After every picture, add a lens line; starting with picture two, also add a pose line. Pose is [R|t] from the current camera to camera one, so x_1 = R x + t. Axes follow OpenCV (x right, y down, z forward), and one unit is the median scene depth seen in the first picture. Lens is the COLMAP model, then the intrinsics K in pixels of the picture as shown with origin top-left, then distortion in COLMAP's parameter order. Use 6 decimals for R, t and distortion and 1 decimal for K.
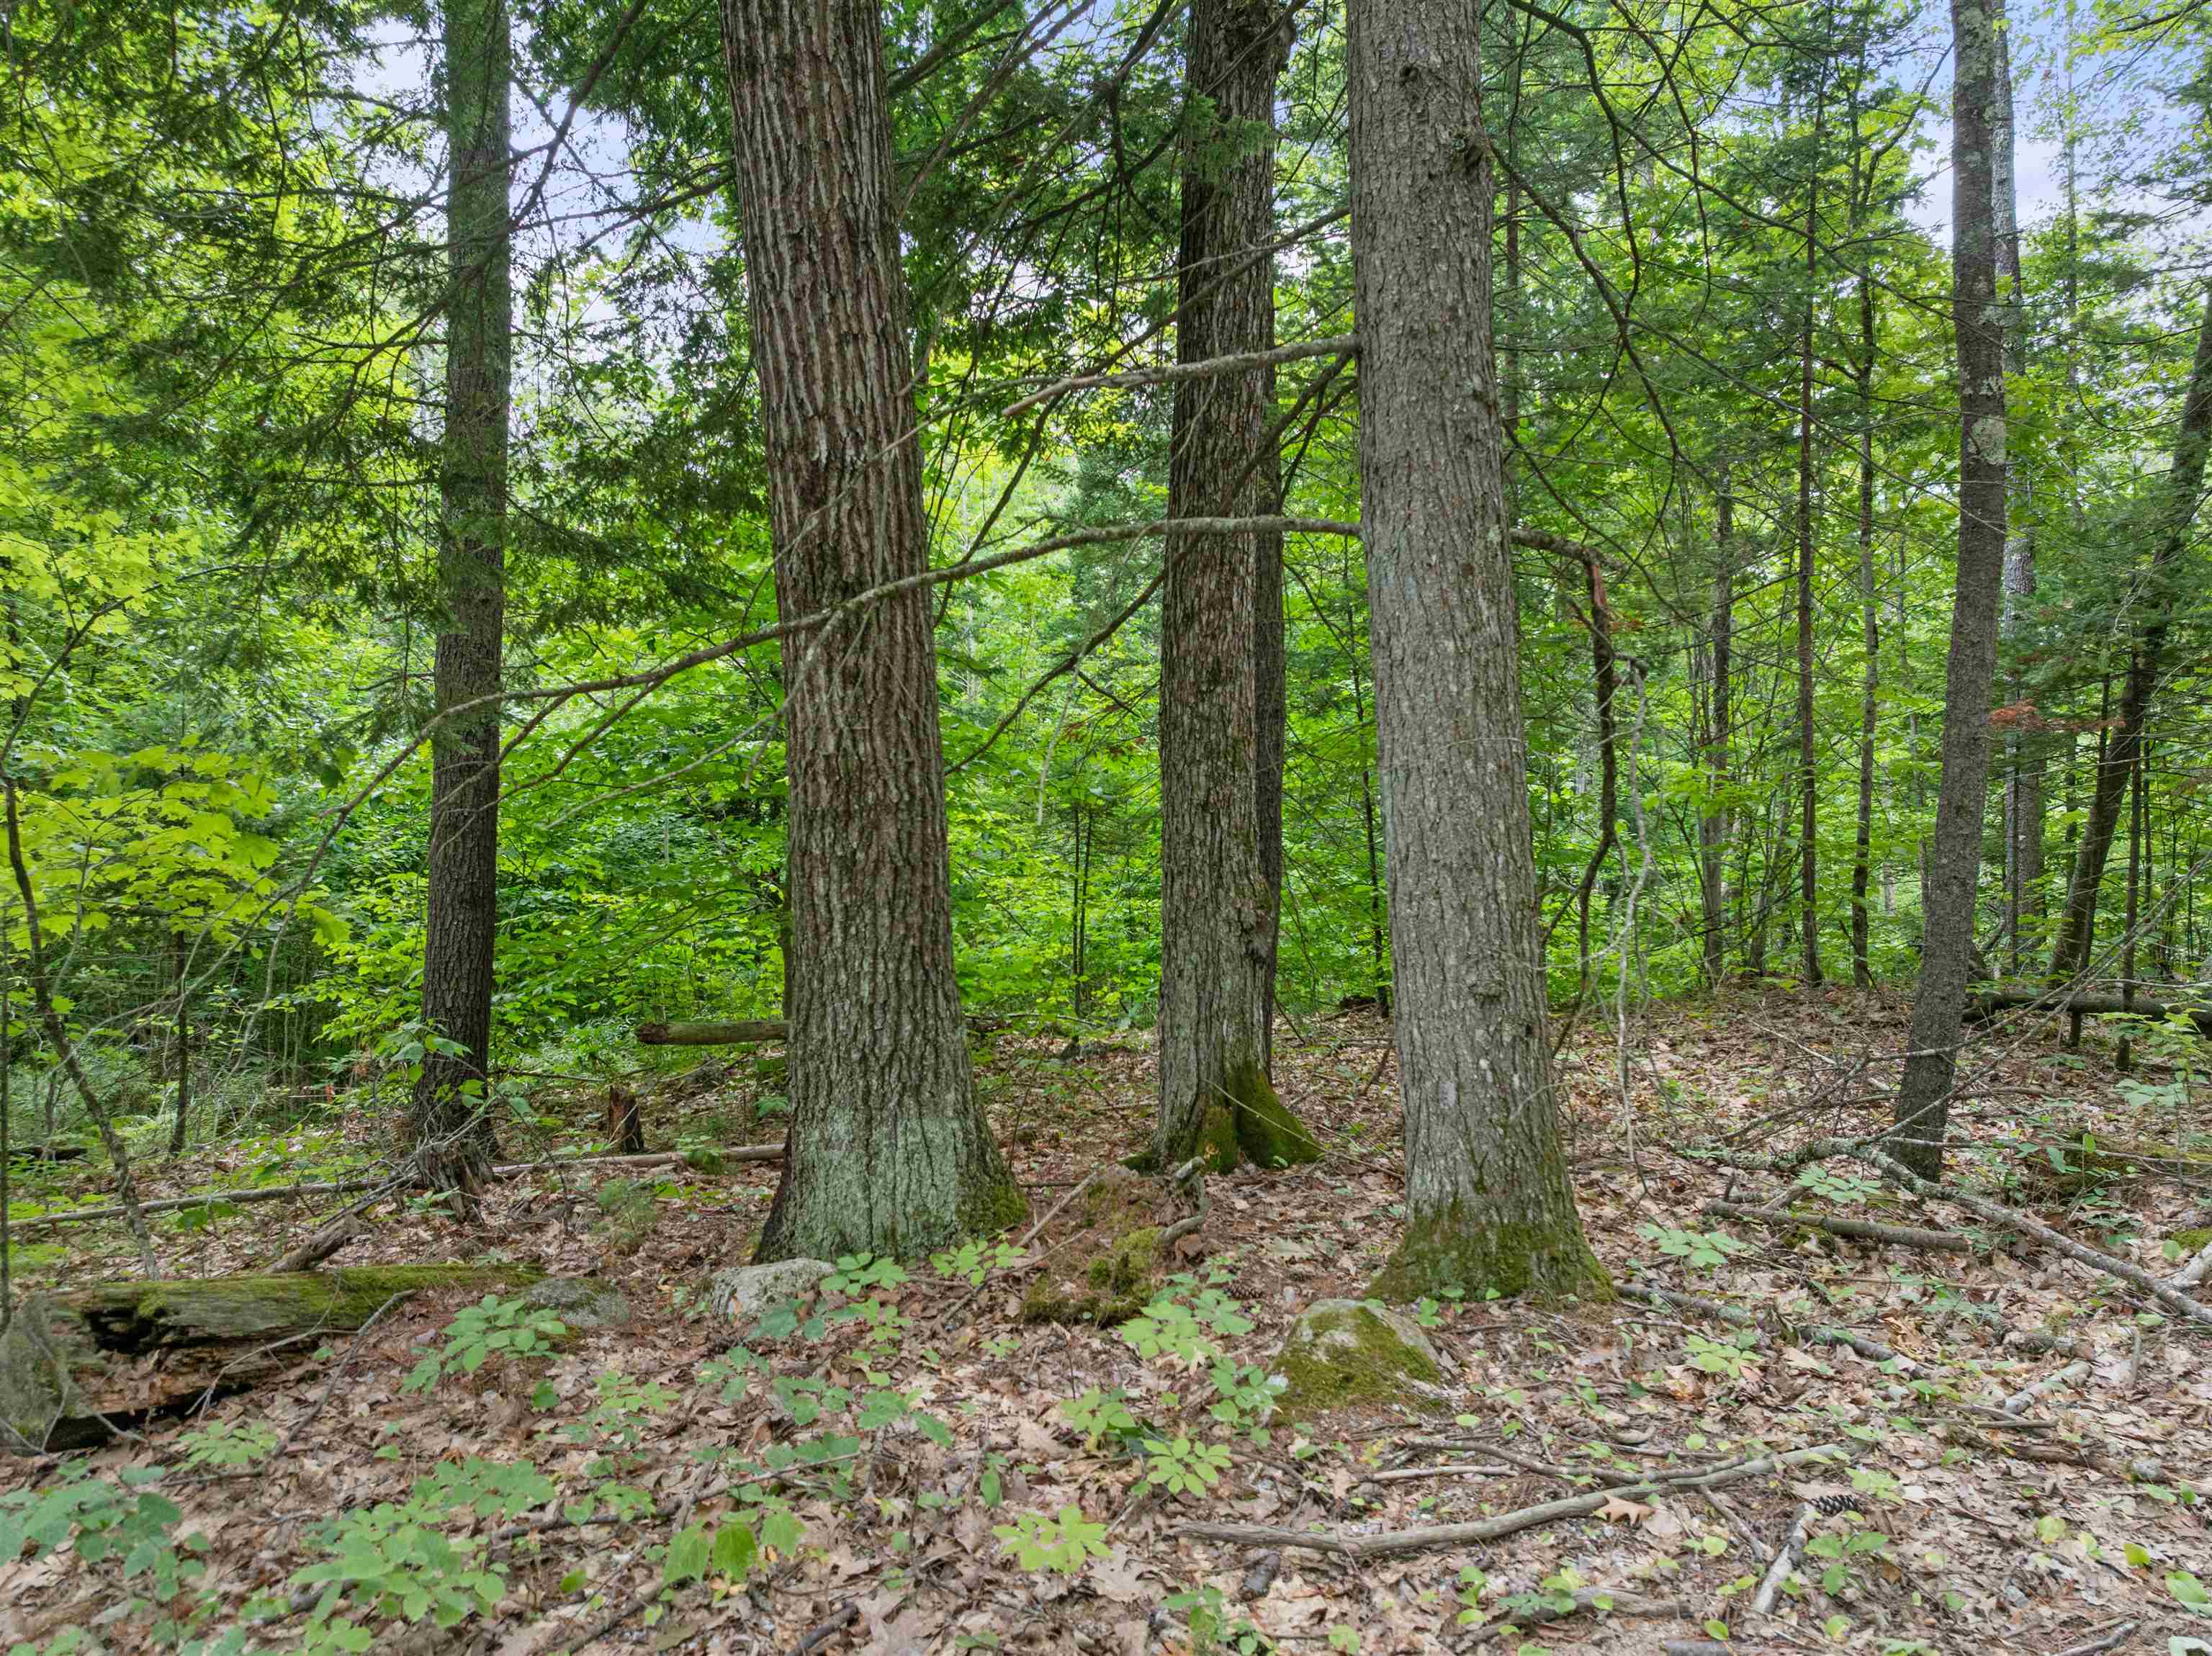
lens RADIAL K [[1550.3, 0, 1111.7], [0, 1550.3, 836.9], [0, 0, 1]] dist [-0.036646, -0.004022]
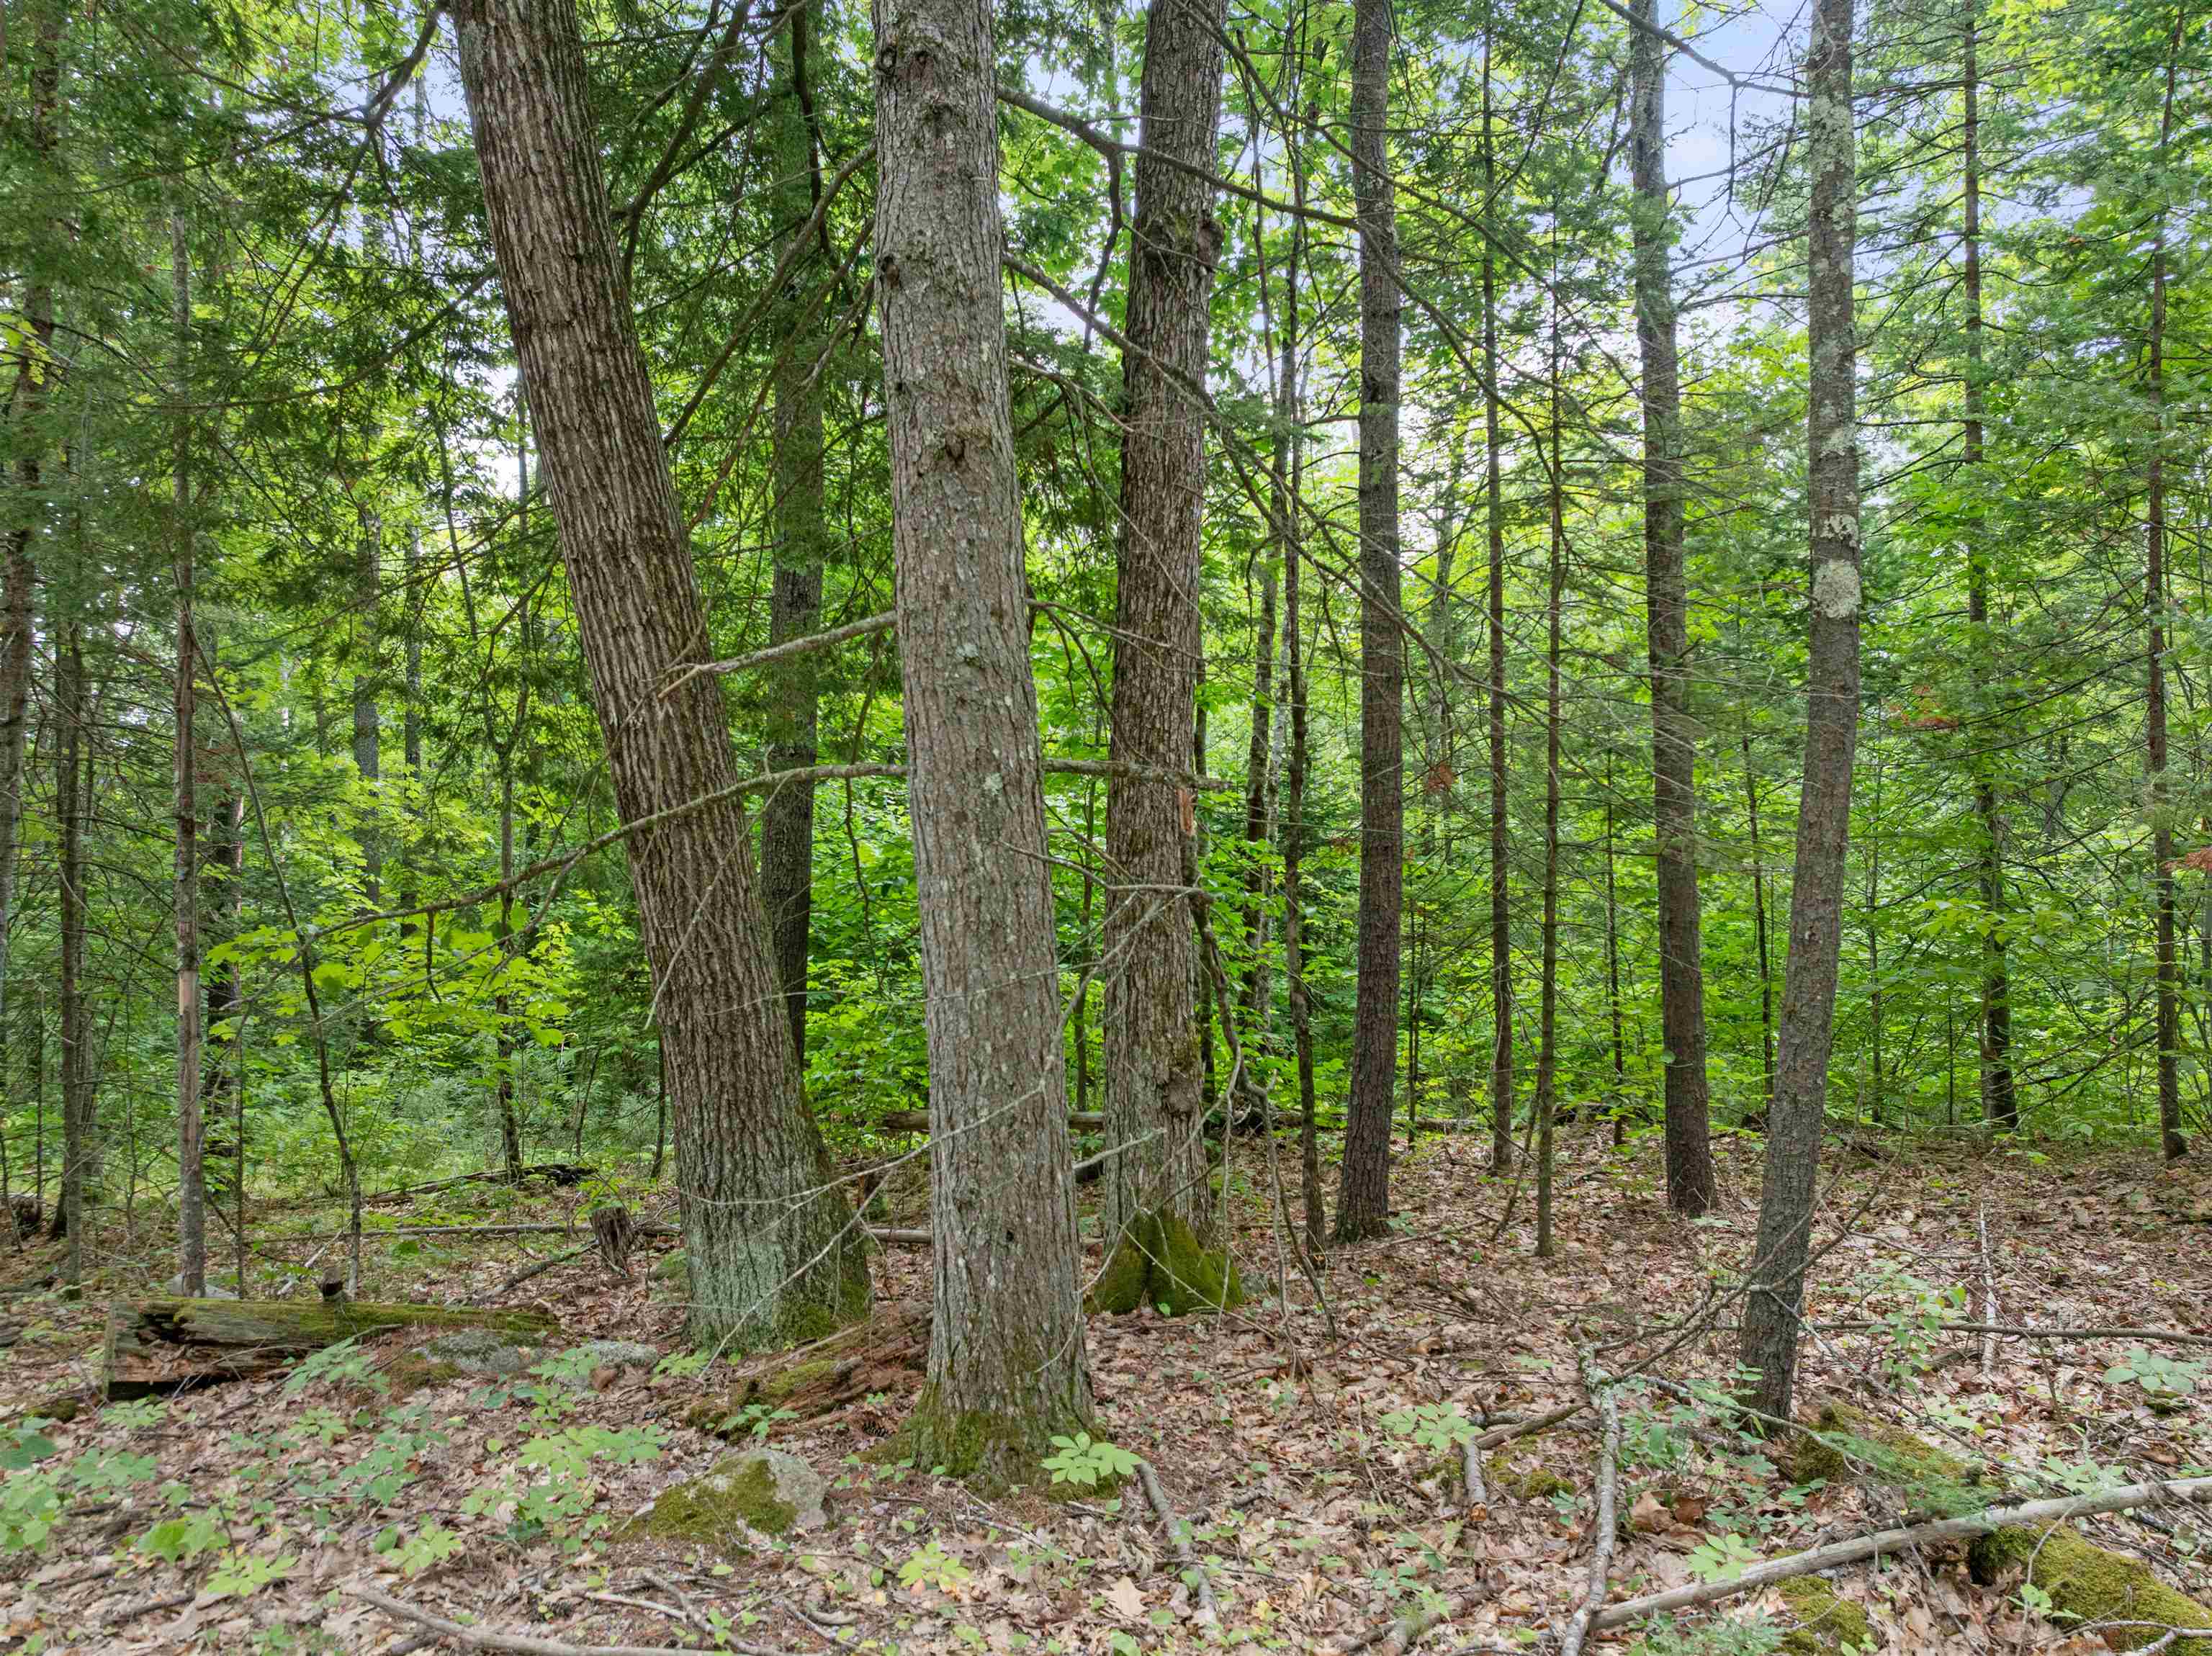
lens RADIAL K [[1566.4, 0, 1106.0], [0, 1566.4, 828.0], [0, 0, 1]] dist [-0.052751, 0.026855]
pose [[0.884550, -0.007824, -0.466381, 0.851638], [-0.005793, 0.999598, -0.027756, -0.133963], [0.466410, 0.027253, 0.884149, 0.046282]]
